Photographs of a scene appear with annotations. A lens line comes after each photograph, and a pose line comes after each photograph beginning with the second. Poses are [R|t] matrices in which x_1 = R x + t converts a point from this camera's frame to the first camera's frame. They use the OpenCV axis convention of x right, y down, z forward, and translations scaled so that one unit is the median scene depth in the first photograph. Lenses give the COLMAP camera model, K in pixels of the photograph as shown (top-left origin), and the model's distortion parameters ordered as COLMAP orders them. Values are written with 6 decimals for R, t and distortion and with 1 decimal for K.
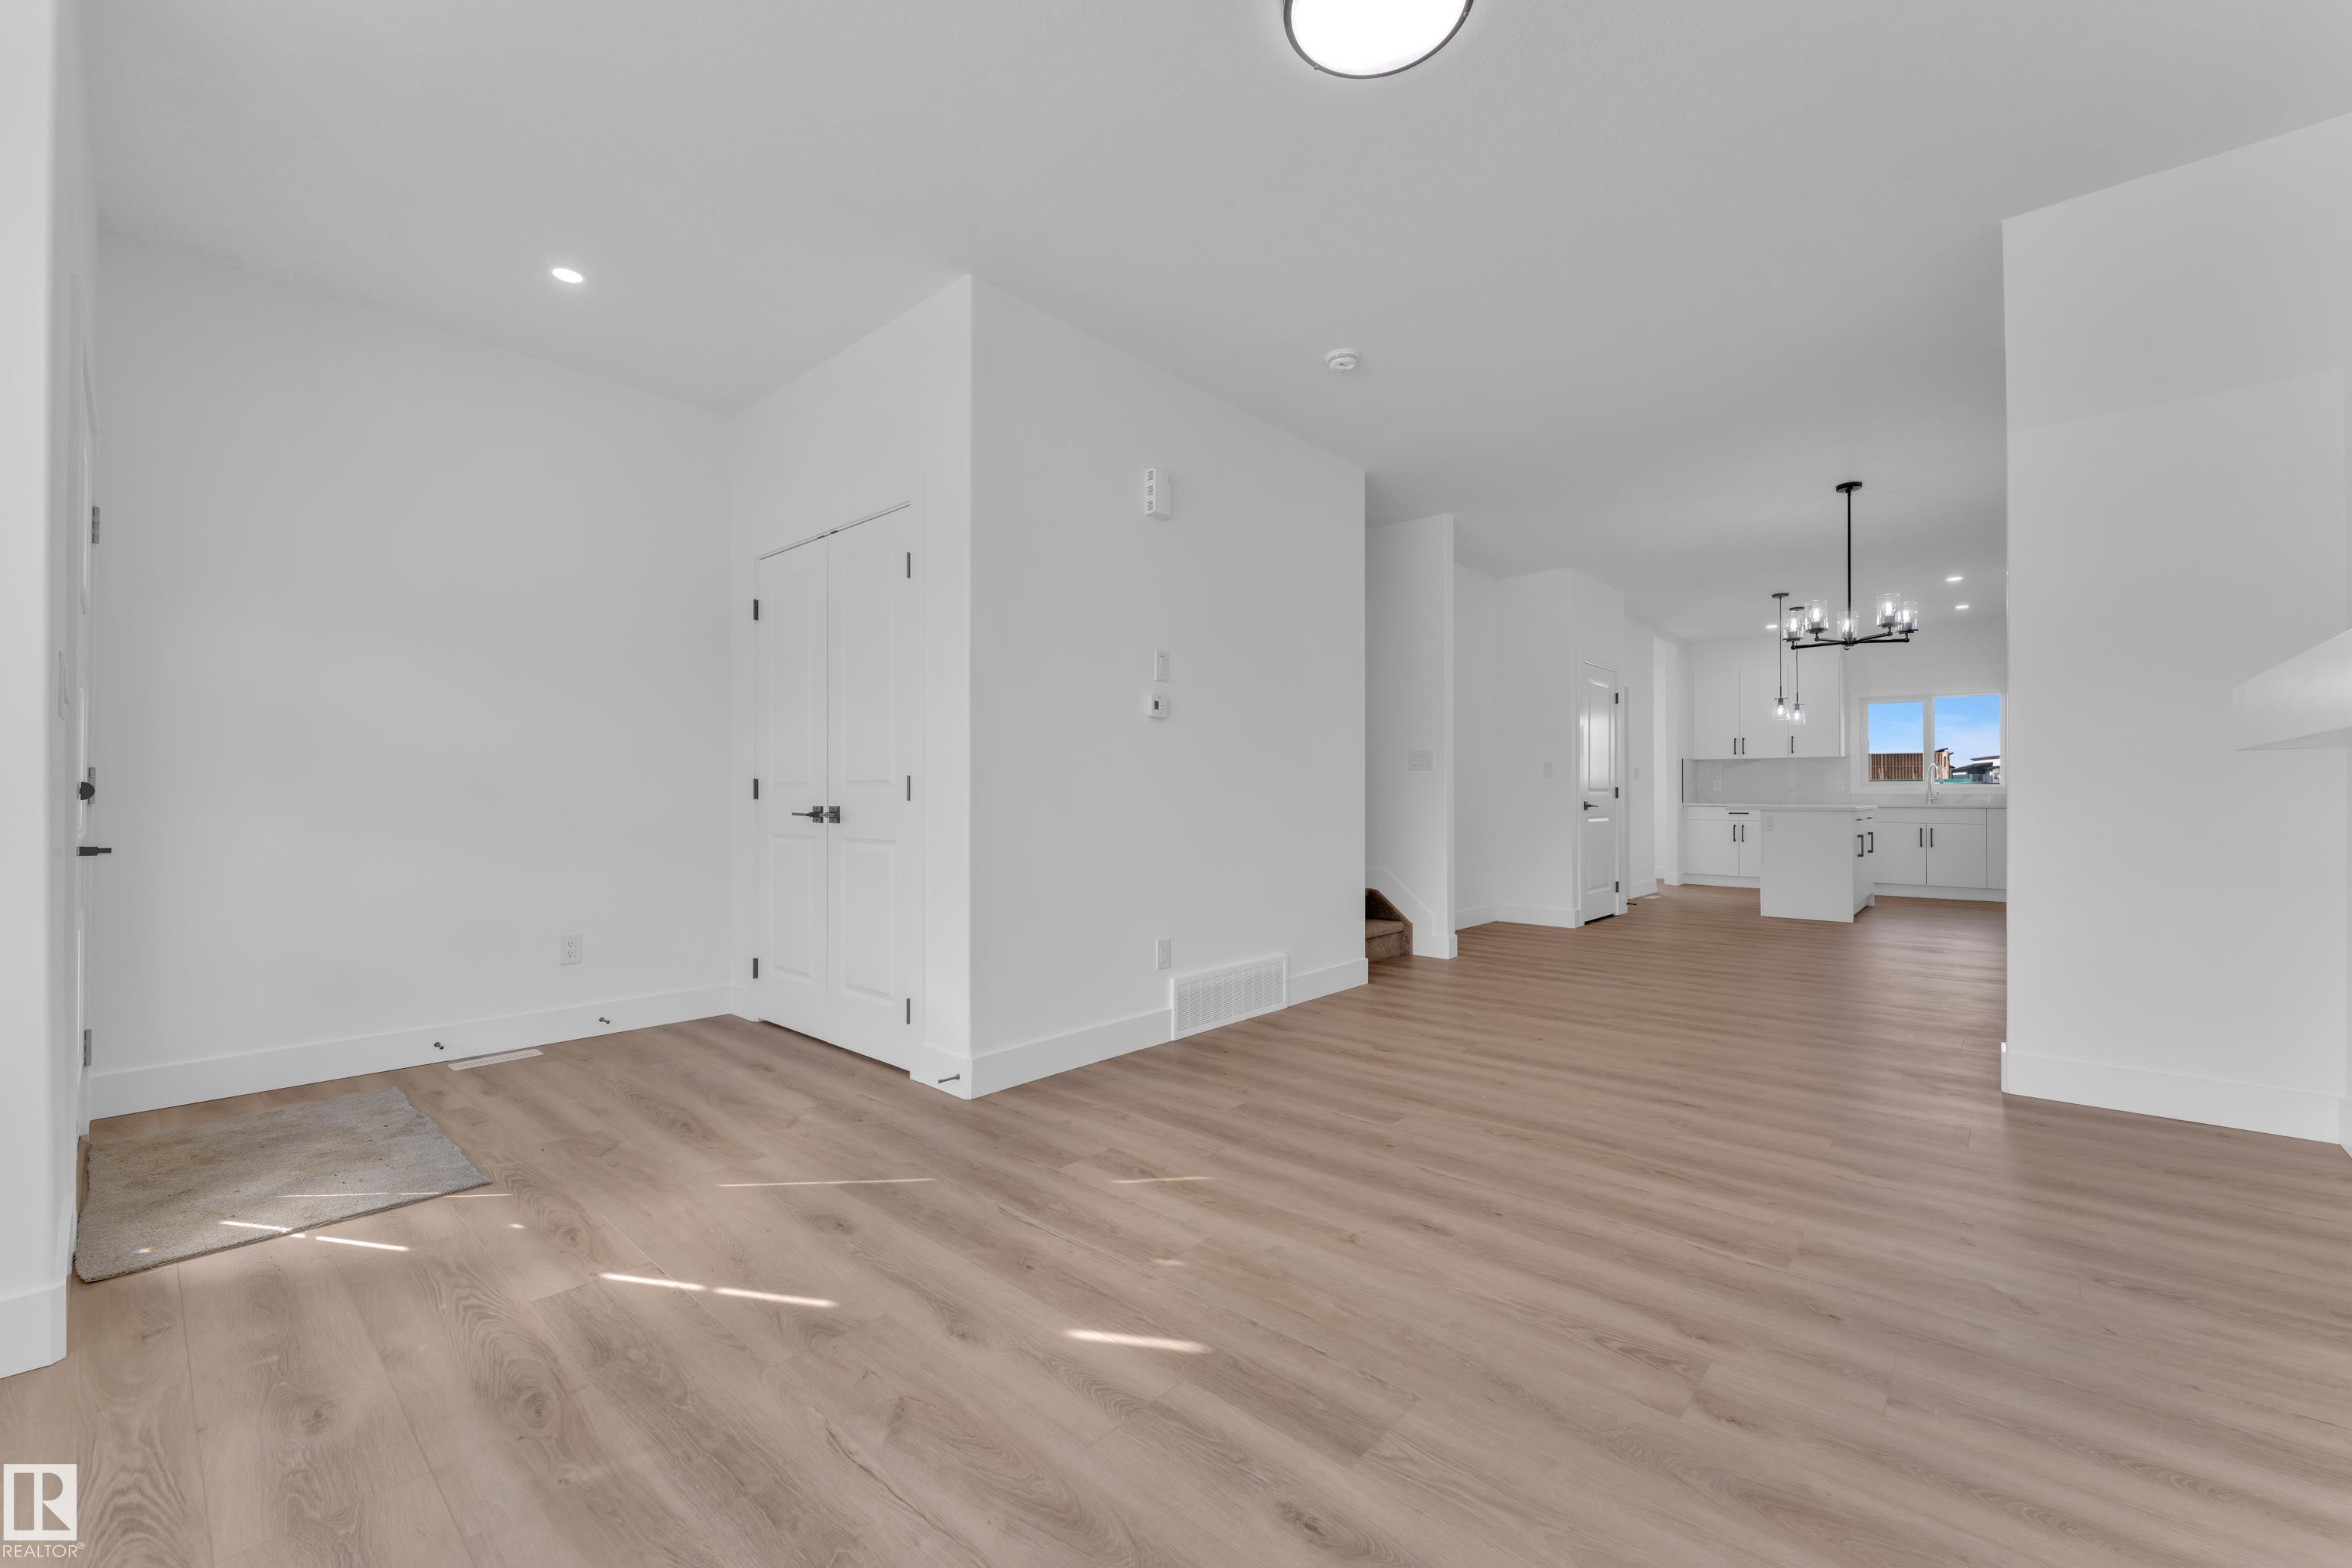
lens RADIAL K [[940.4, 0, 1173.5], [0, 940.4, 786.7], [0, 0, 1]] dist [0.000616, -0.000215]
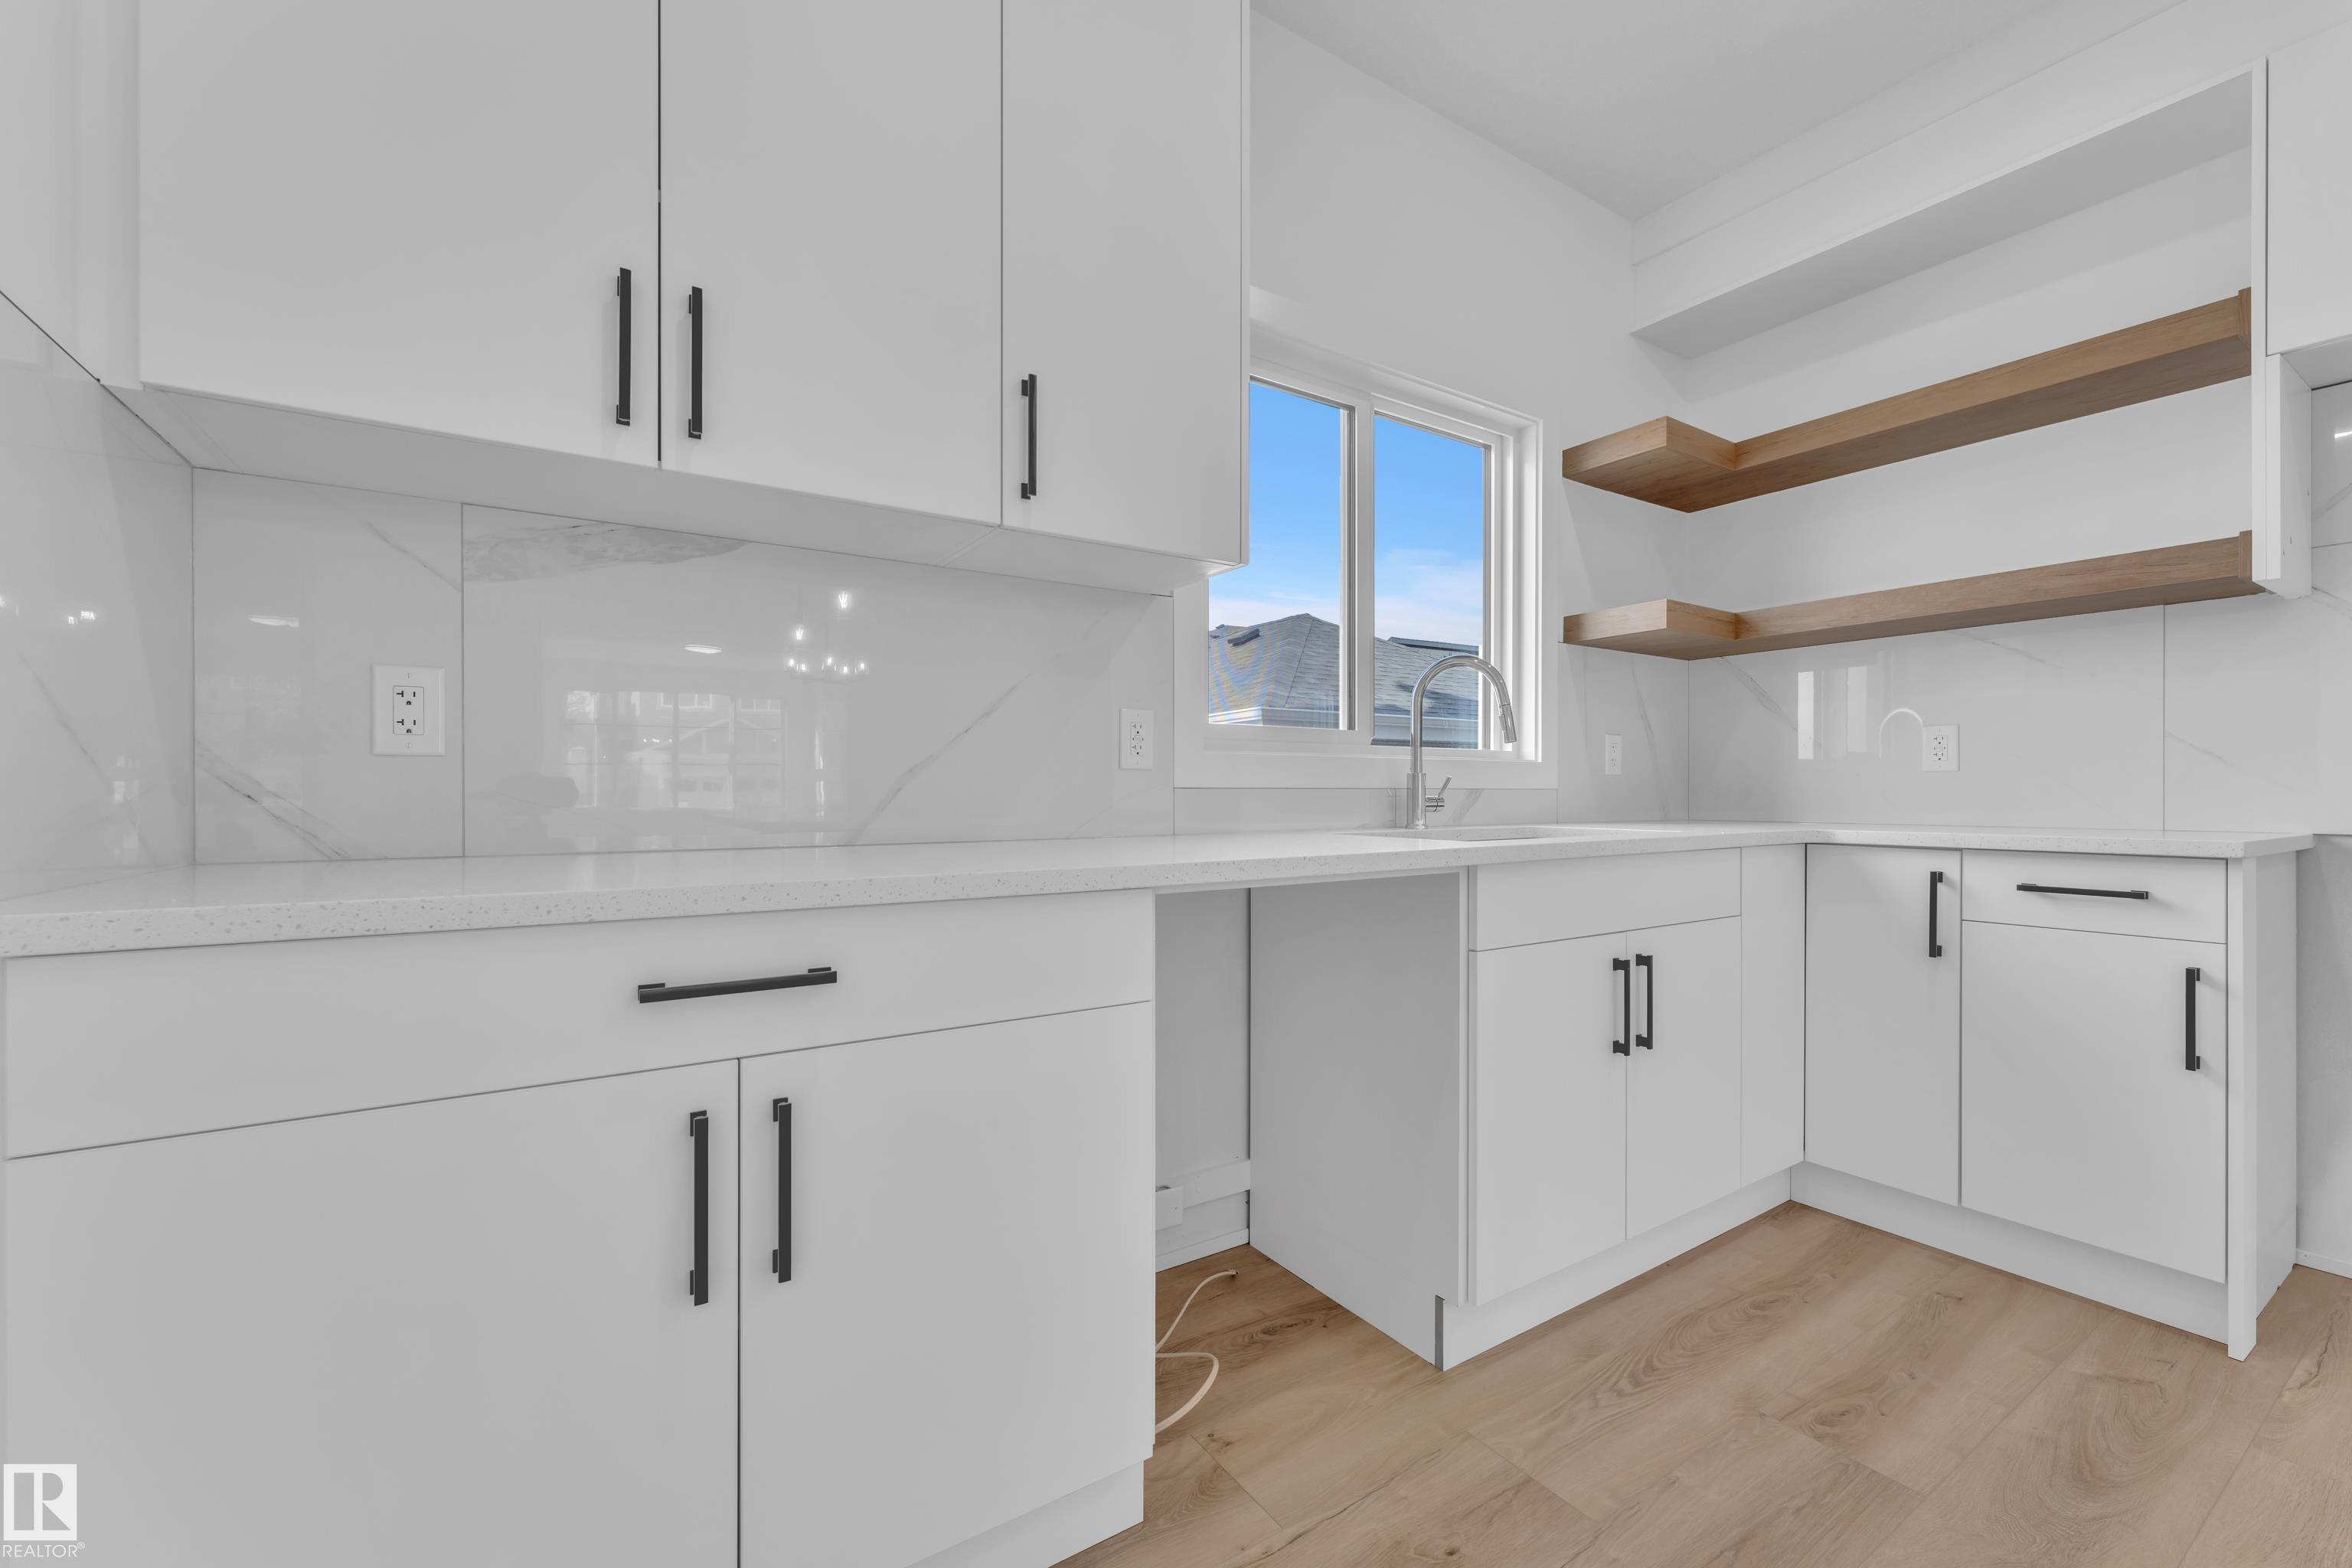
lens RADIAL K [[943.5, 0, 1170.1], [0, 943.5, 794.1], [0, 0, 1]] dist [0.000759, -0.000187]
pose [[0.265254, -0.002246, 0.964176, 1.748587], [-0.008198, 0.999956, 0.004585, 0.027795], [-0.964144, -0.009121, 0.265224, 3.131476]]
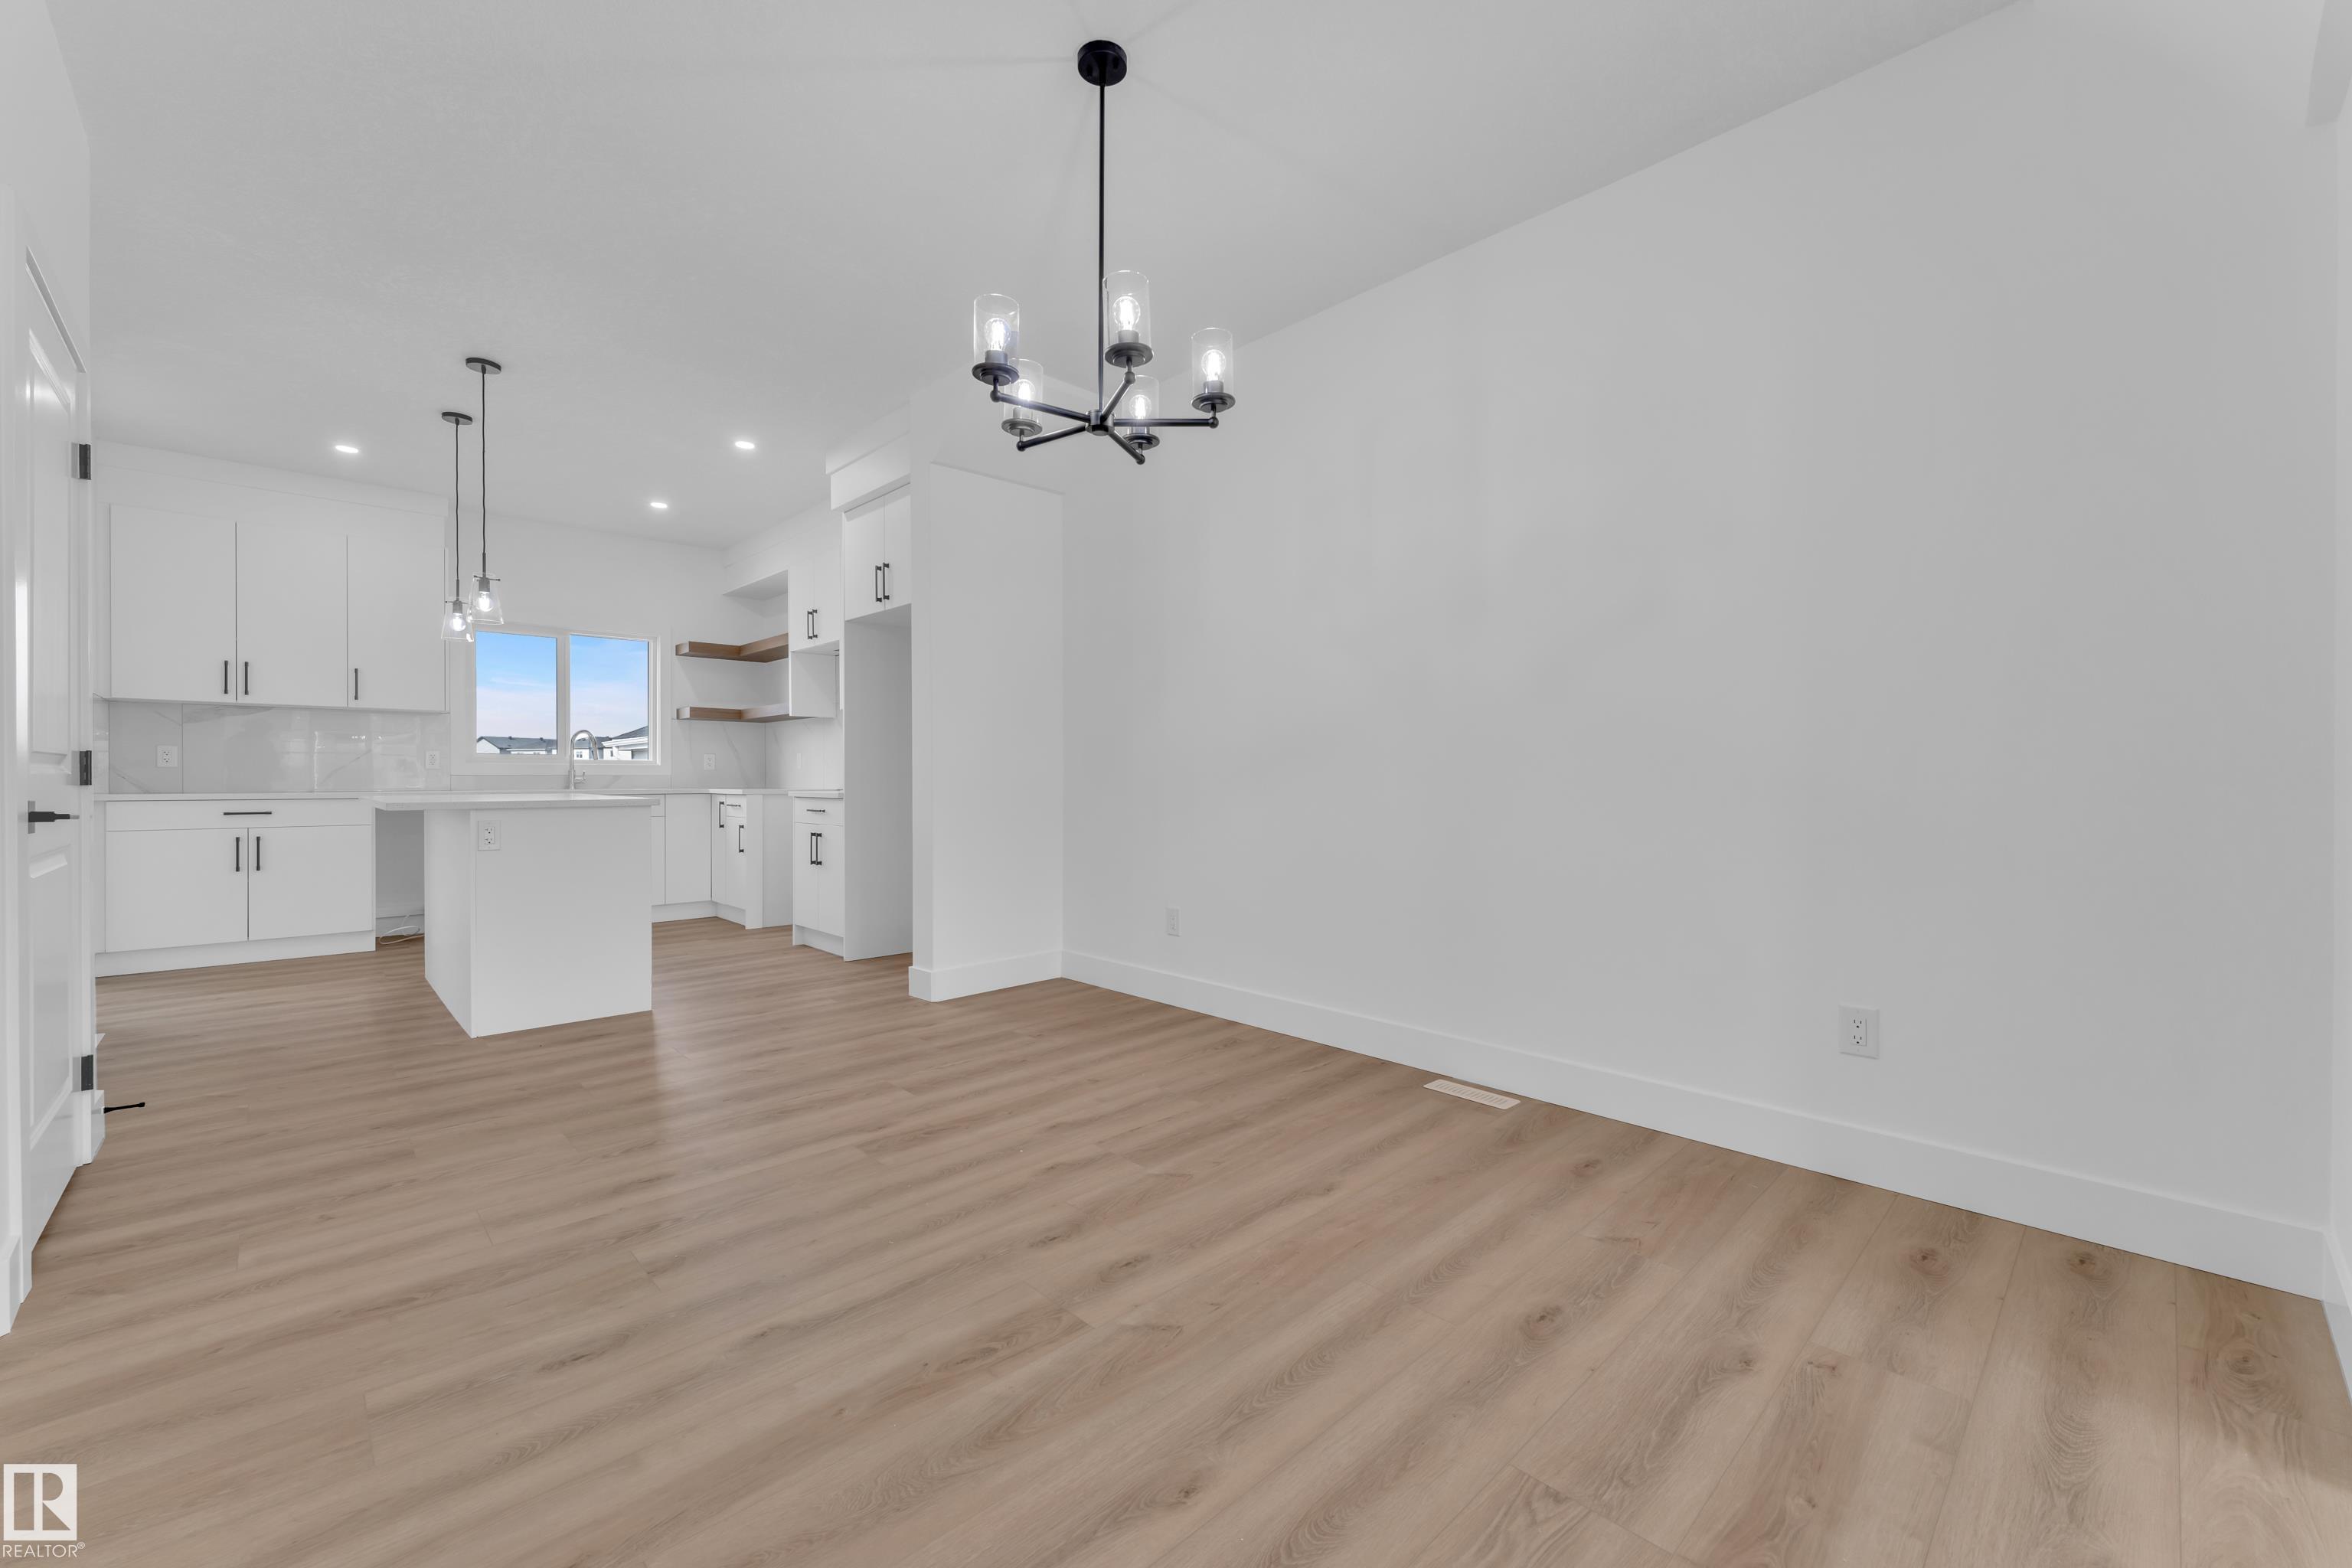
lens RADIAL K [[940.4, 0, 1173.5], [0, 940.4, 786.7], [0, 0, 1]] dist [0.000616, -0.000215]
pose [[0.078137, -0.009570, 0.996897, 0.497818], [-0.009578, 0.999901, 0.010350, 0.015607], [-0.996897, -0.010357, 0.078038, 1.607683]]
